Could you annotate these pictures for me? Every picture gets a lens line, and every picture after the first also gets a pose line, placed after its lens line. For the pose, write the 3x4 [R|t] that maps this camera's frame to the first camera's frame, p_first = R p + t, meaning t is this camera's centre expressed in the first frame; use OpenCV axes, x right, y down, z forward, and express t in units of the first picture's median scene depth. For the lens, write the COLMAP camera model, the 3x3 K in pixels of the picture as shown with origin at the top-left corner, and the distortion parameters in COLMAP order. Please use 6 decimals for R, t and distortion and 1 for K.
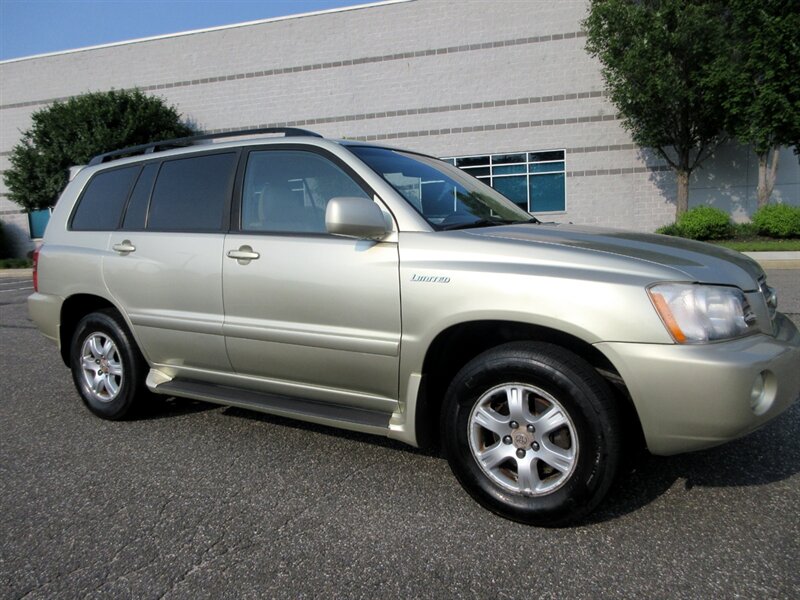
lens RADIAL K [[589.4, 0, 402.1], [0, 589.4, 299.2], [0, 0, 1]] dist [-0.014723, 0.007747]
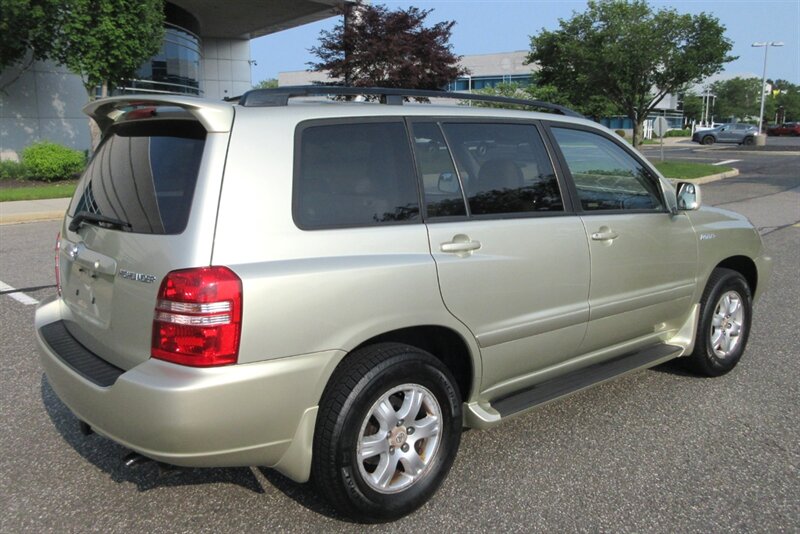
lens RADIAL K [[669.8, 0, 402.5], [0, 669.8, 261.1], [0, 0, 1]] dist [0.004021, -0.068349]
pose [[0.337624, -0.136998, 0.931258, -0.202112], [0.102713, 0.988806, 0.108226, -0.026623], [-0.935660, 0.059113, 0.347916, 0.128387]]
